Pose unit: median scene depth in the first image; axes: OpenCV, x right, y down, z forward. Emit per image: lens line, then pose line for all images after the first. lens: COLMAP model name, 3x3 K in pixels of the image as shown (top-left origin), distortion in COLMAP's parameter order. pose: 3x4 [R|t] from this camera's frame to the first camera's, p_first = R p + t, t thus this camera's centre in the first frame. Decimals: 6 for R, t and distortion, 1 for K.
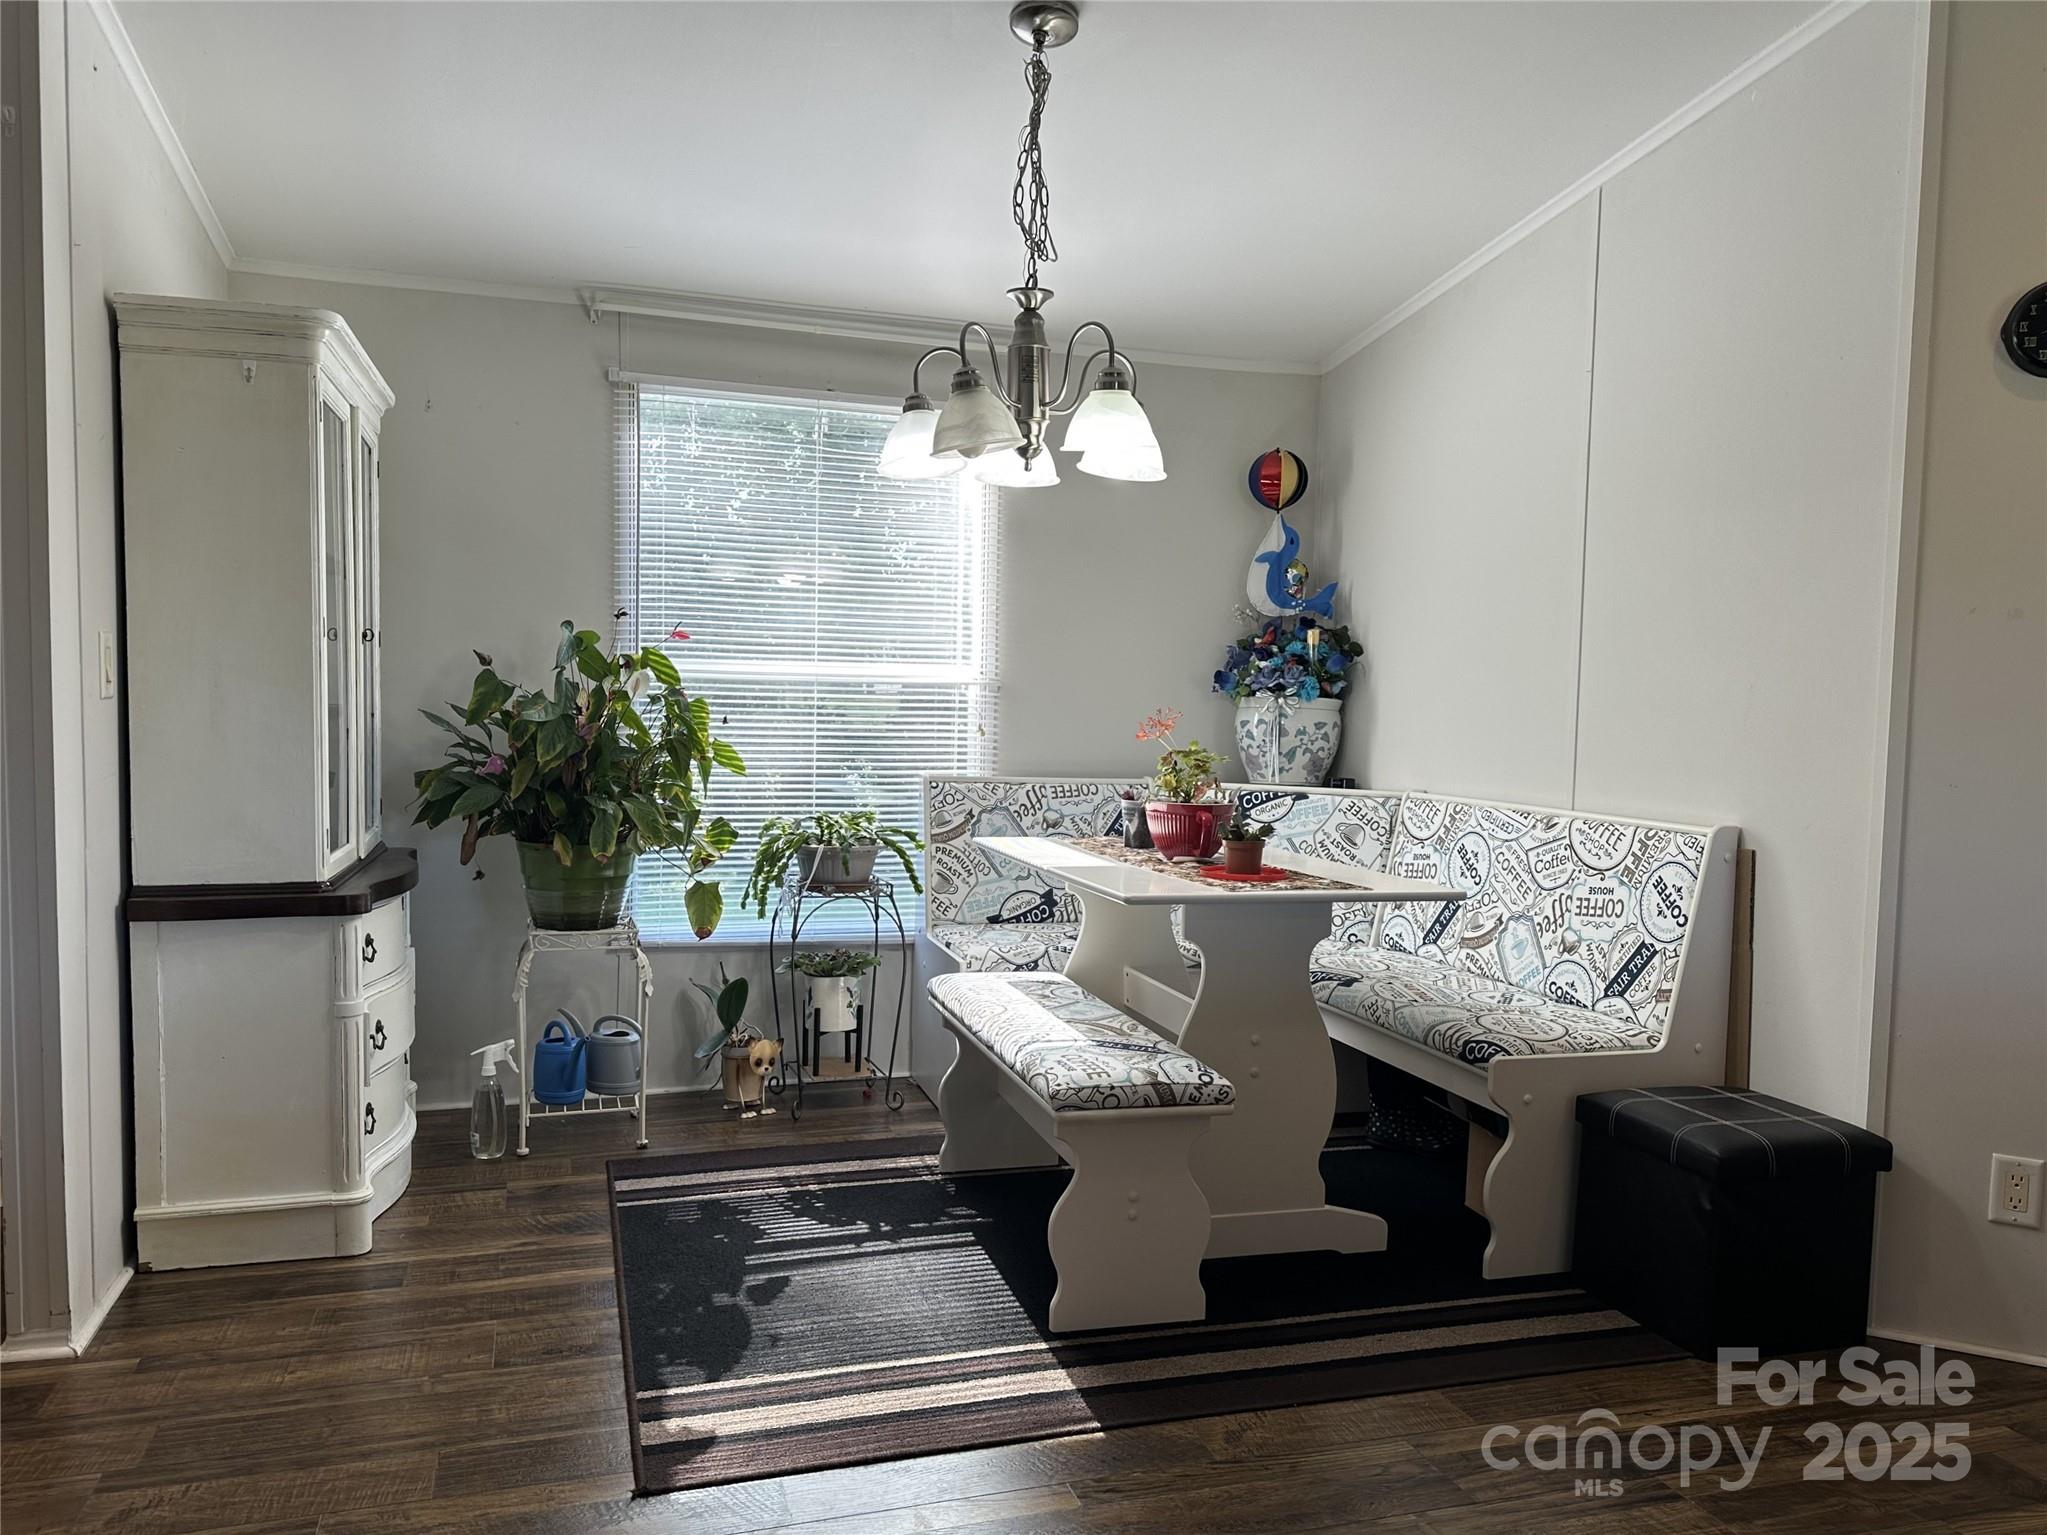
lens RADIAL K [[1460.5, 0, 896.9], [0, 1460.5, 802.8], [0, 0, 1]] dist [0.052406, -0.064473]
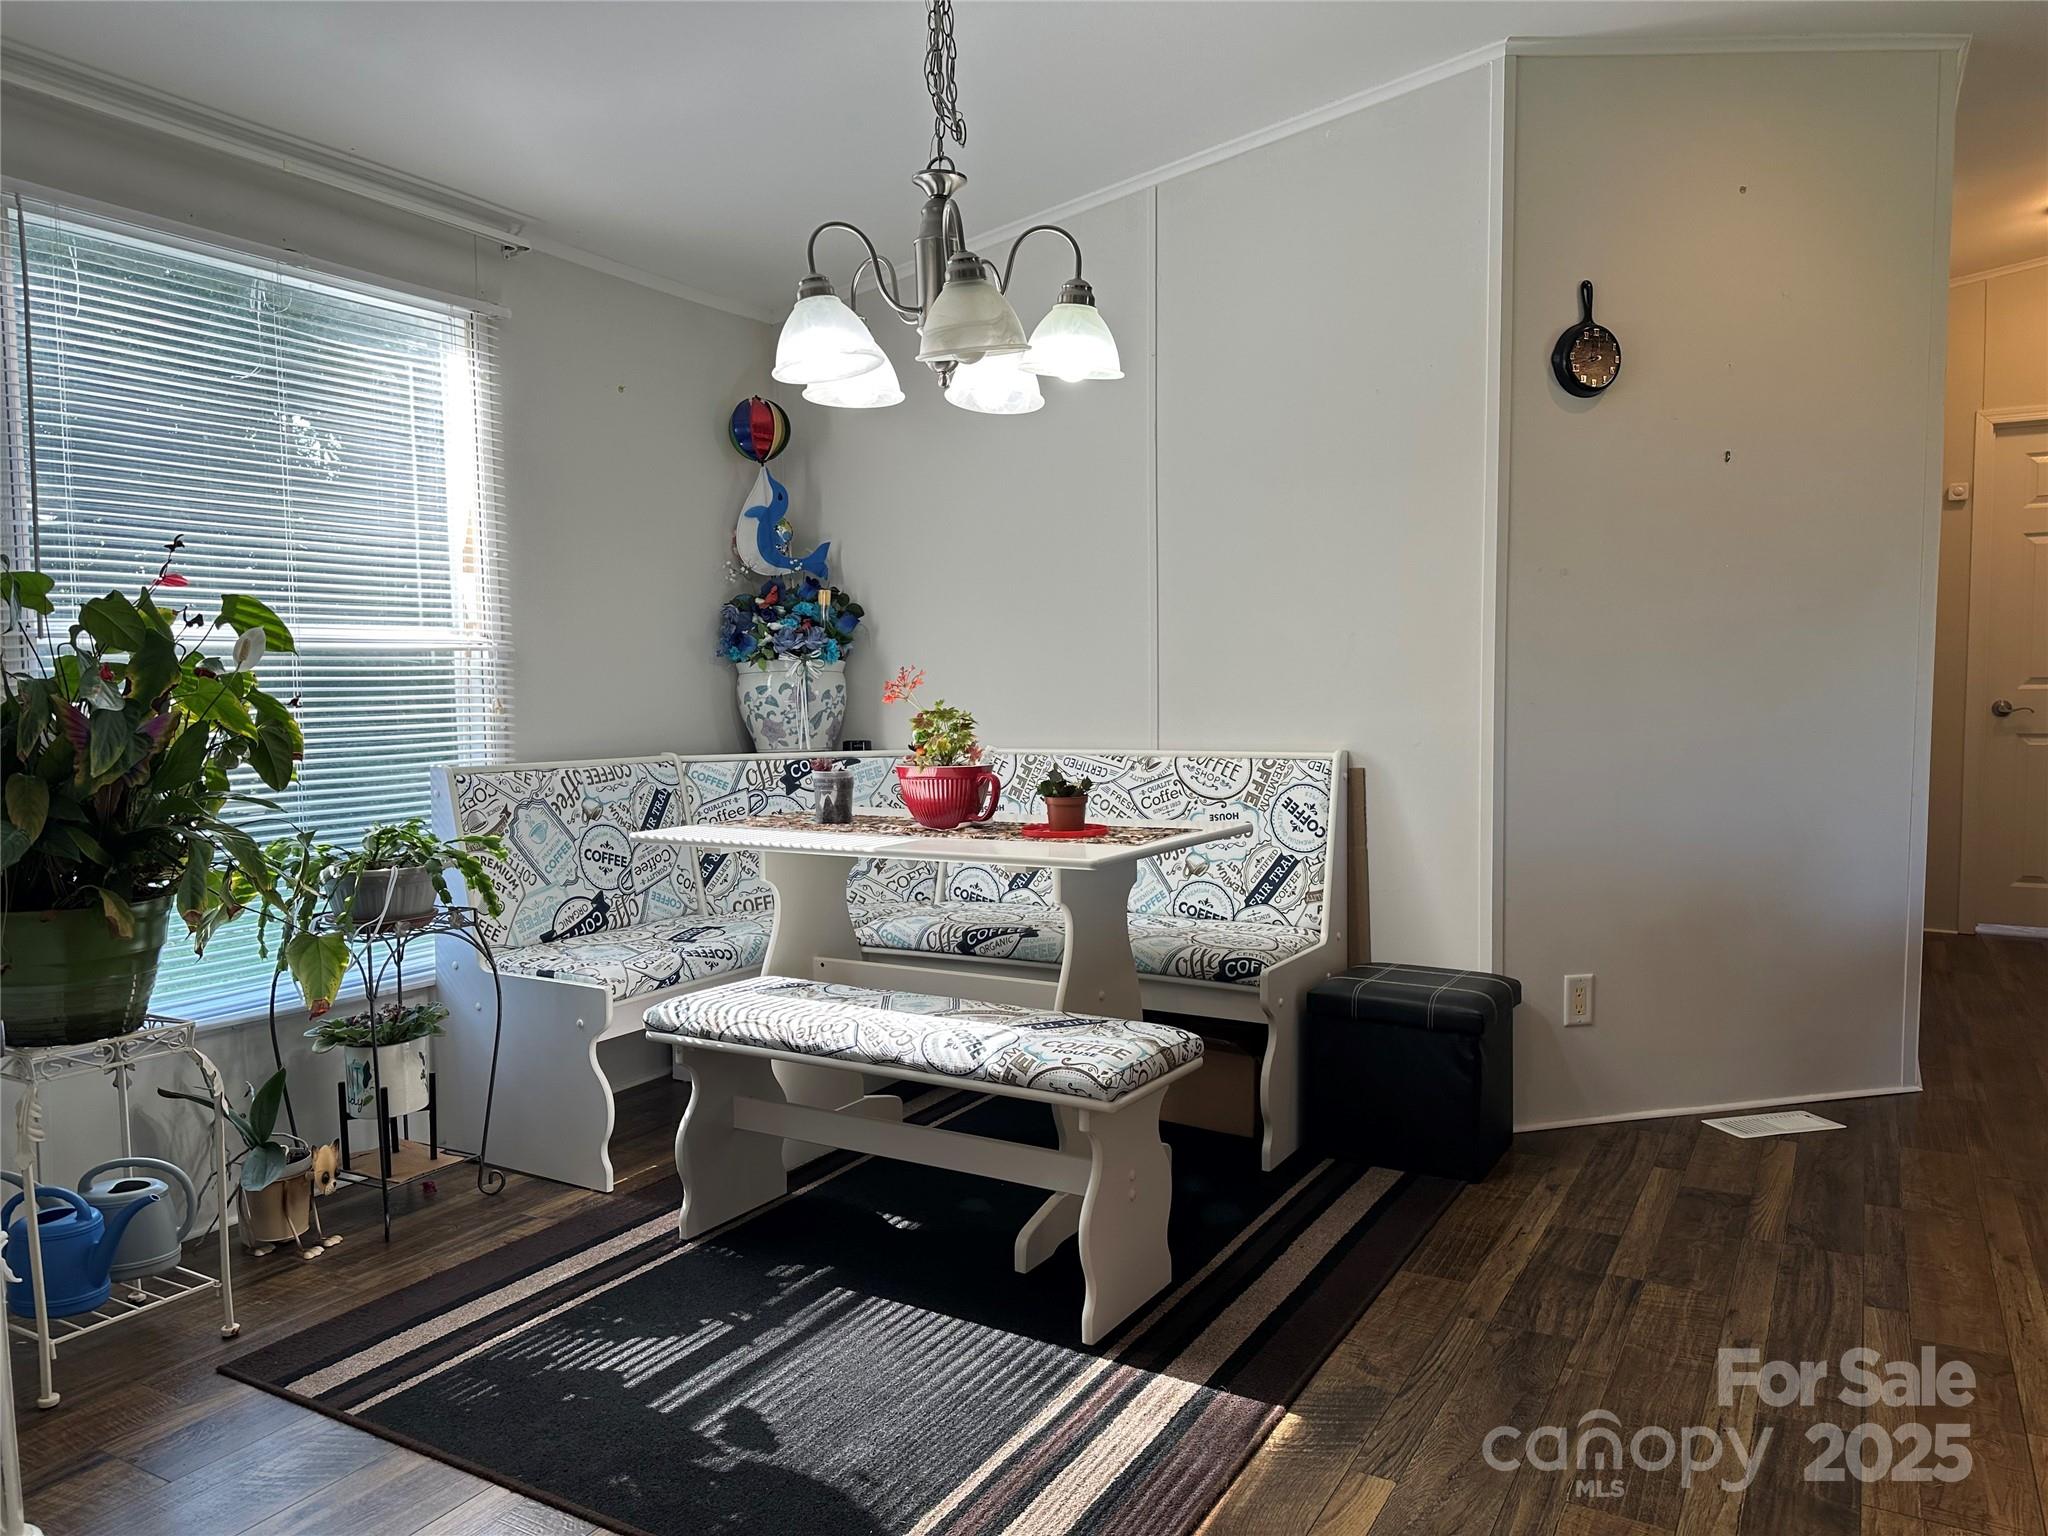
lens RADIAL K [[1461.2, 0, 1060.1], [0, 1461.2, 802.2], [0, 0, 1]] dist [0.052406, -0.064473]
pose [[0.716598, -0.090730, 0.691560, -0.371139], [0.080929, 0.995622, 0.046763, -0.013795], [-0.692775, 0.022457, 0.720804, 0.255147]]
